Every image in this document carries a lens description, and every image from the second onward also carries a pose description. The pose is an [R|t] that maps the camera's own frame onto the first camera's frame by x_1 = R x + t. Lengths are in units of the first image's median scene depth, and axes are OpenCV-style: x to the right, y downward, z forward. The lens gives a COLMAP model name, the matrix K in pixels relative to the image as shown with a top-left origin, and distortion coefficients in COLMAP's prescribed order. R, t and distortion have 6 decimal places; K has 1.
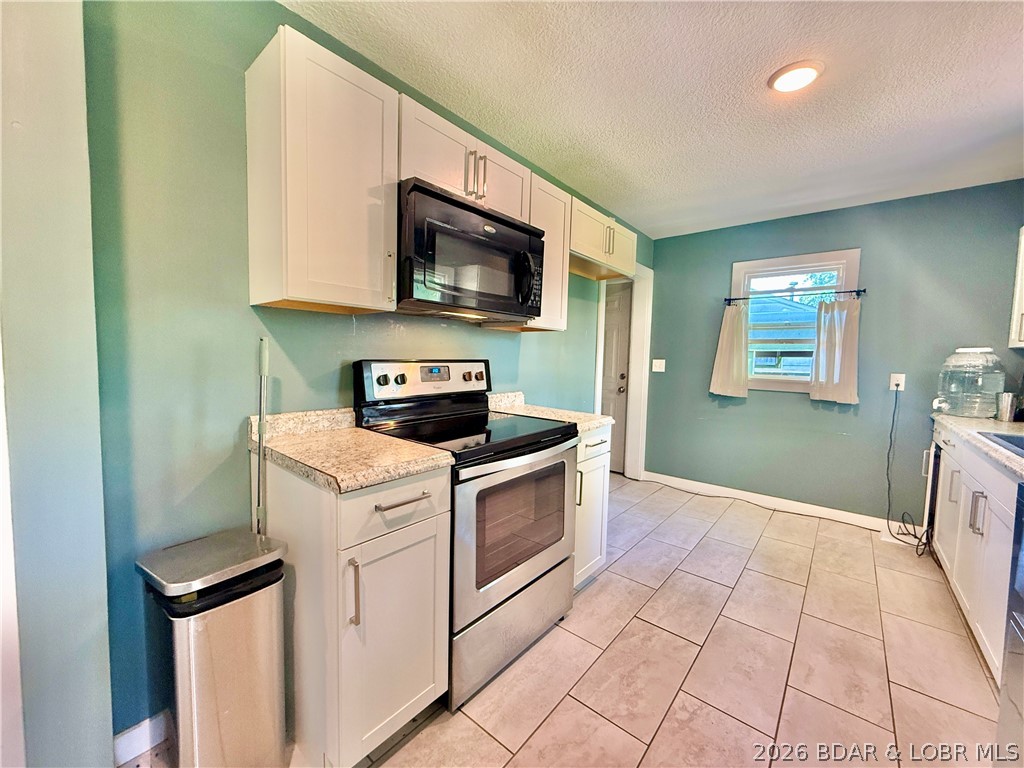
lens RADIAL K [[411.0, 0, 512.0], [0, 411.0, 384.0], [0, 0, 1]] dist [0.002664, 0.000153]
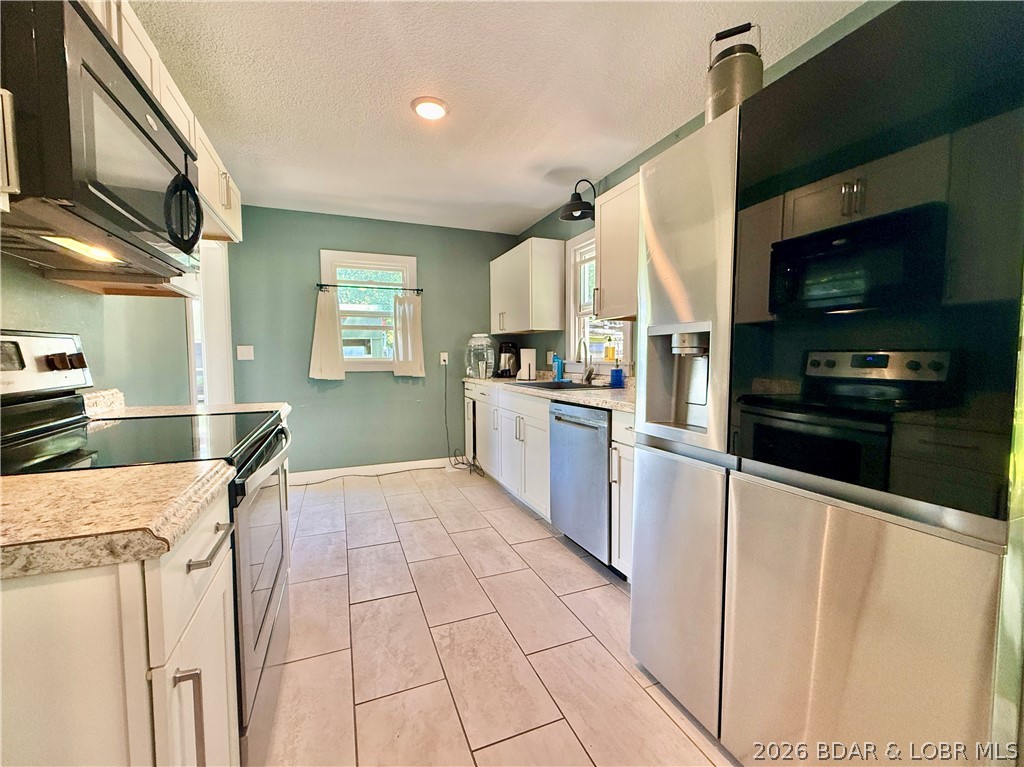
lens RADIAL K [[422.6, 0, 512.0], [0, 422.6, 383.5], [0, 0, 1]] dist [-0.001066, -0.000019]
pose [[0.470194, -0.084602, 0.878499, -0.255266], [0.076658, 0.995548, 0.054845, 0.021284], [-0.879227, 0.041556, 0.474586, 0.136631]]
